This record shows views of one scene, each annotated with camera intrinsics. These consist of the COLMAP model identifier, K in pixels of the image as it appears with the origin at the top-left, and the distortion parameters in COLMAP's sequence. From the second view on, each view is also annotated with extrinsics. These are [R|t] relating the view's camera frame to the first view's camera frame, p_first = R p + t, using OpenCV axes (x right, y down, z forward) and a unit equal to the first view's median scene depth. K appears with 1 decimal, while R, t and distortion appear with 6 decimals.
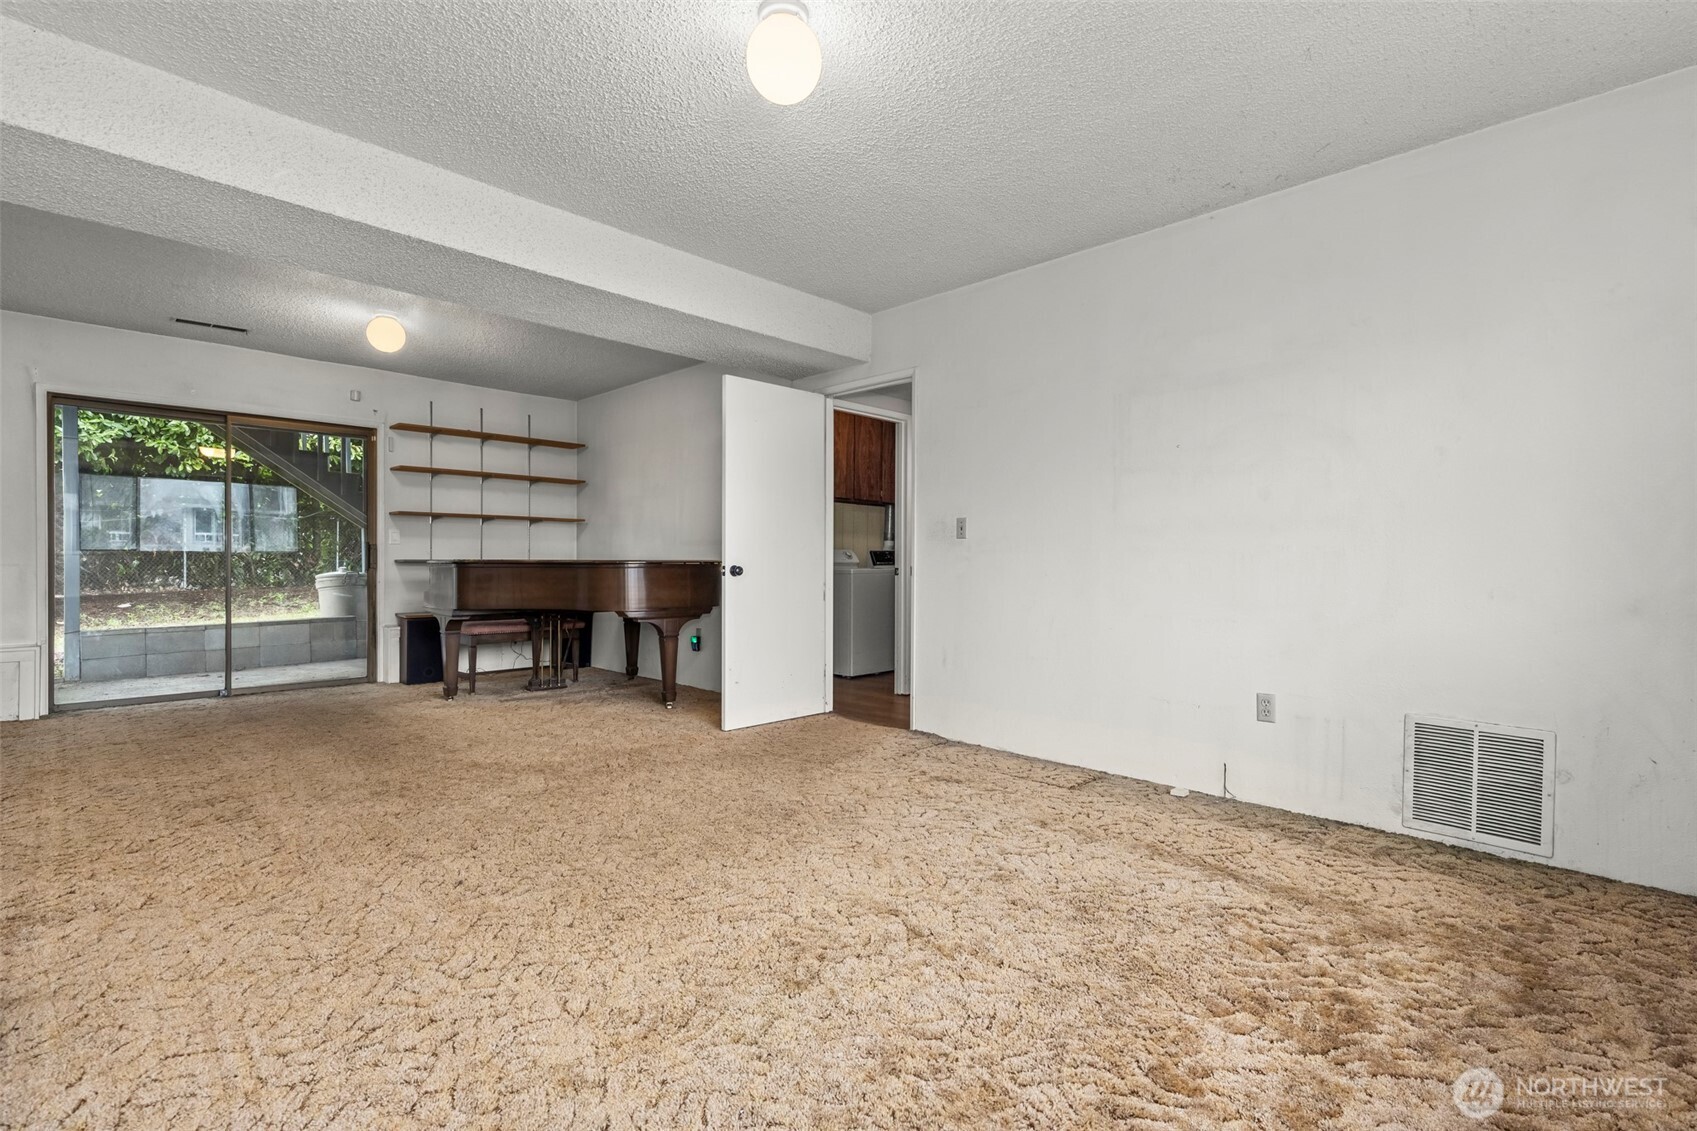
lens RADIAL K [[767.9, 0, 852.8], [0, 767.9, 565.4], [0, 0, 1]] dist [0.004213, 0.000326]
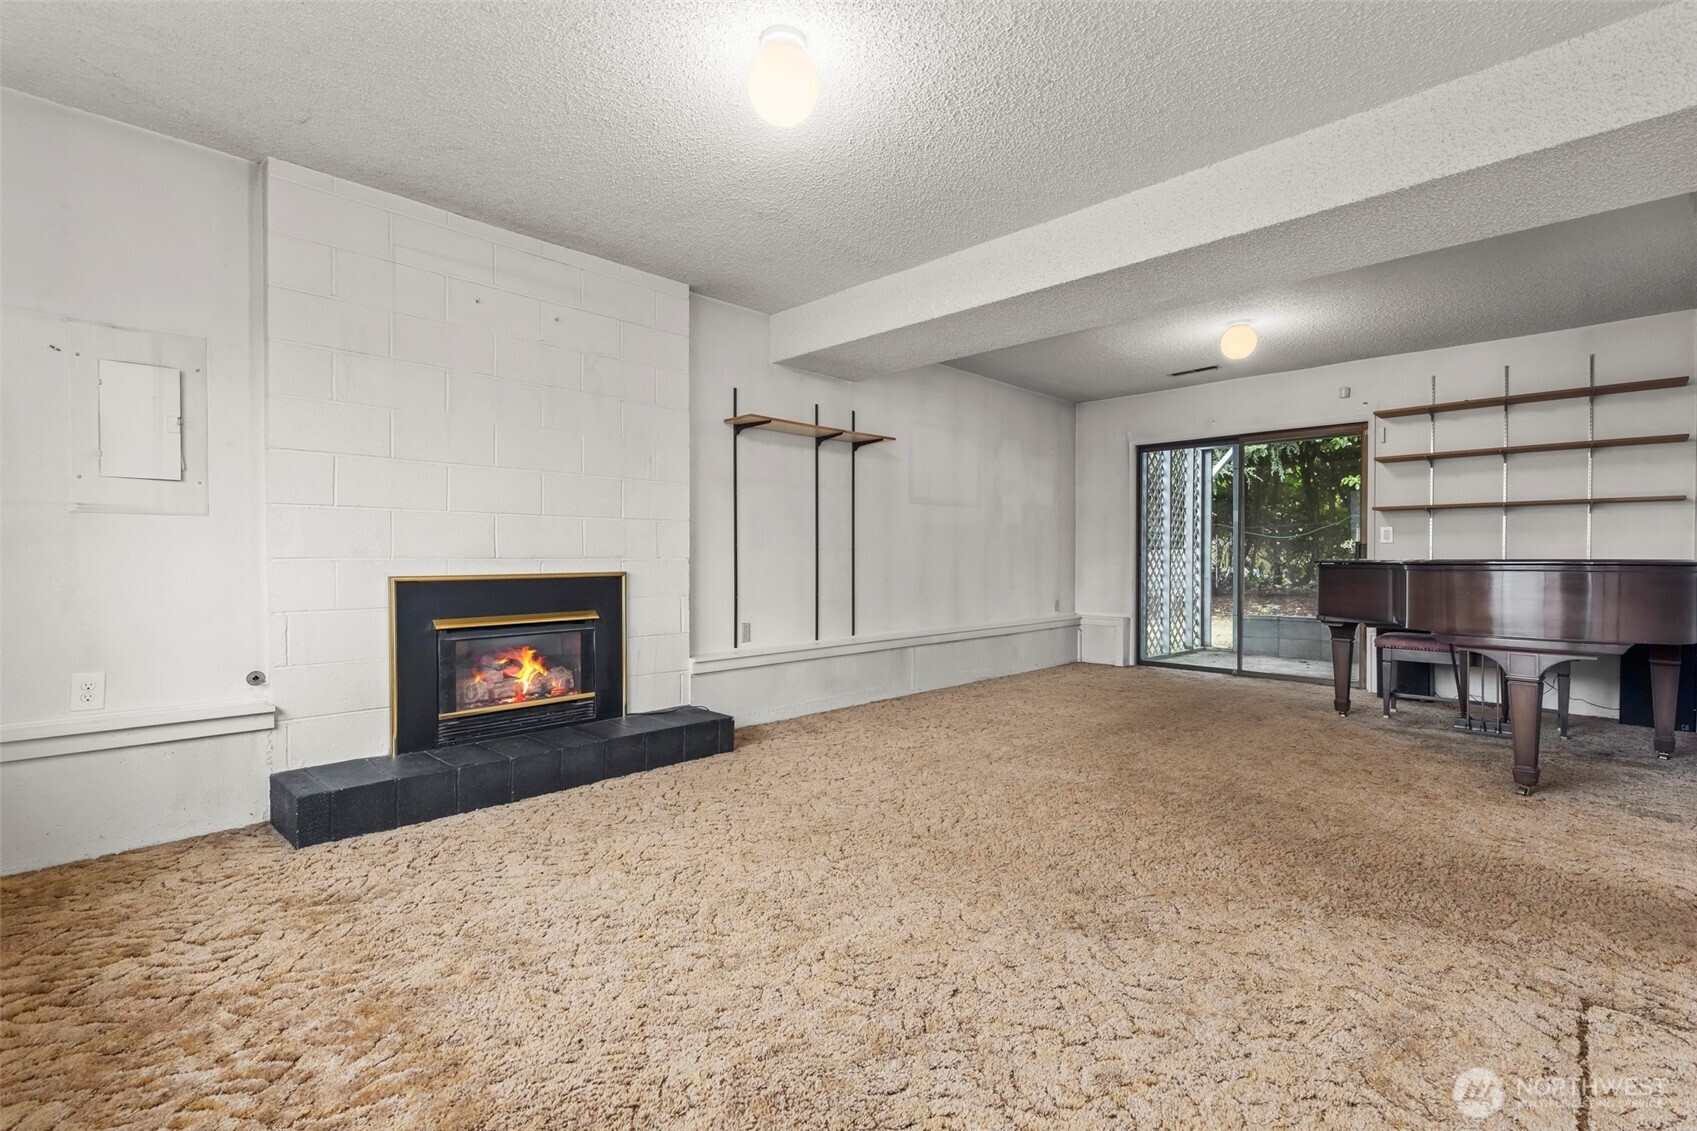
lens RADIAL K [[767.9, 0, 857.1], [0, 767.9, 561.9], [0, 0, 1]] dist [0.004213, 0.000326]
pose [[0.001116, 0.003018, -0.999995, 0.334735], [-0.014331, 0.999893, 0.003002, 0.001008], [0.999897, 0.014328, 0.001160, 0.388148]]
